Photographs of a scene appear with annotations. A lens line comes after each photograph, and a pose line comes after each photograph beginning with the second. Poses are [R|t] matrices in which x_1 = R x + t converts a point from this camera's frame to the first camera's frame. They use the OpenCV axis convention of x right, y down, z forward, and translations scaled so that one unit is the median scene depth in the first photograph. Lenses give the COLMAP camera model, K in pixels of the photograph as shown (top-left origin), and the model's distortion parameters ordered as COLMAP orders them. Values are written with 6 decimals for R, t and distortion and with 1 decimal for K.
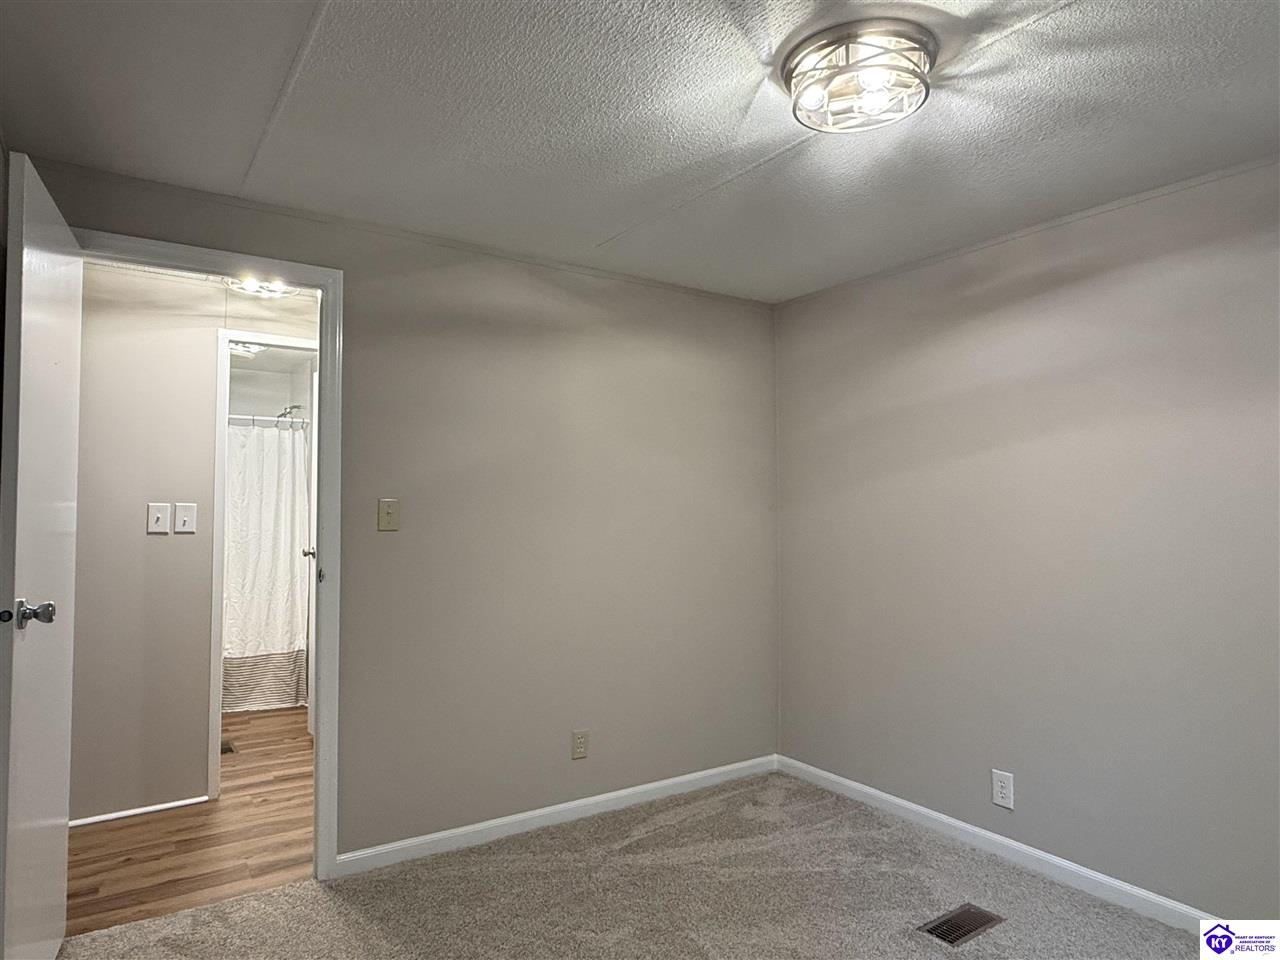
lens RADIAL K [[783.3, 0, 628.2], [0, 783.3, 493.6], [0, 0, 1]] dist [0.002552, -0.000311]
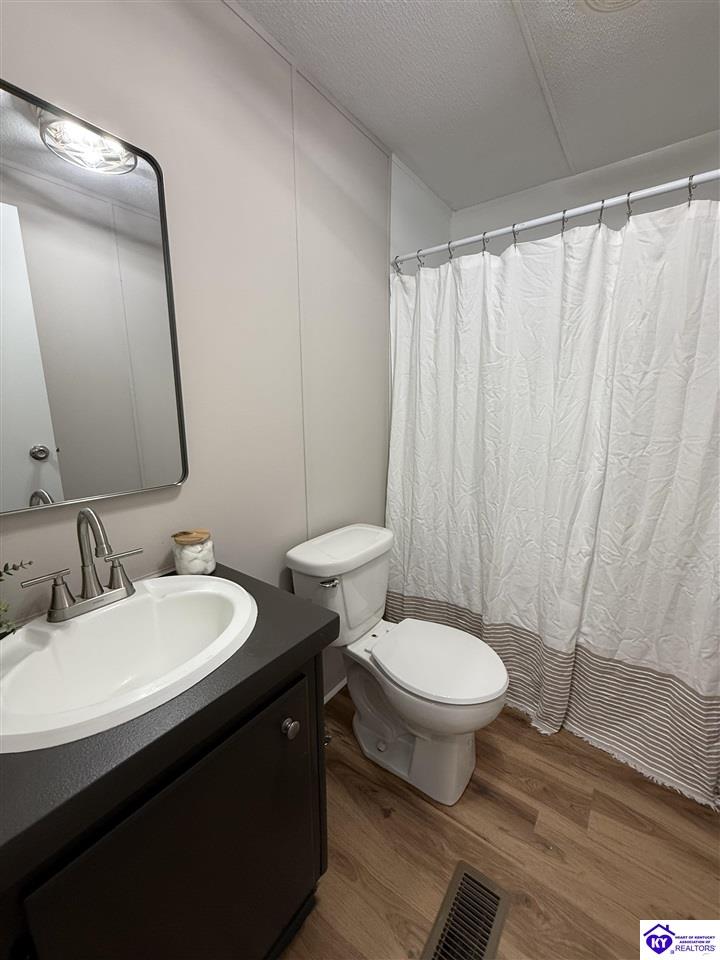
lens RADIAL K [[382.8, 0, 359.6], [0, 382.8, 478.6], [0, 0, 1]] dist [0.000834, 0.000478]
pose [[0.344594, 0.174420, -0.922406, -0.313938], [0.039278, 0.979048, 0.199805, 0.017757], [0.937930, -0.105082, 0.330523, 0.734325]]
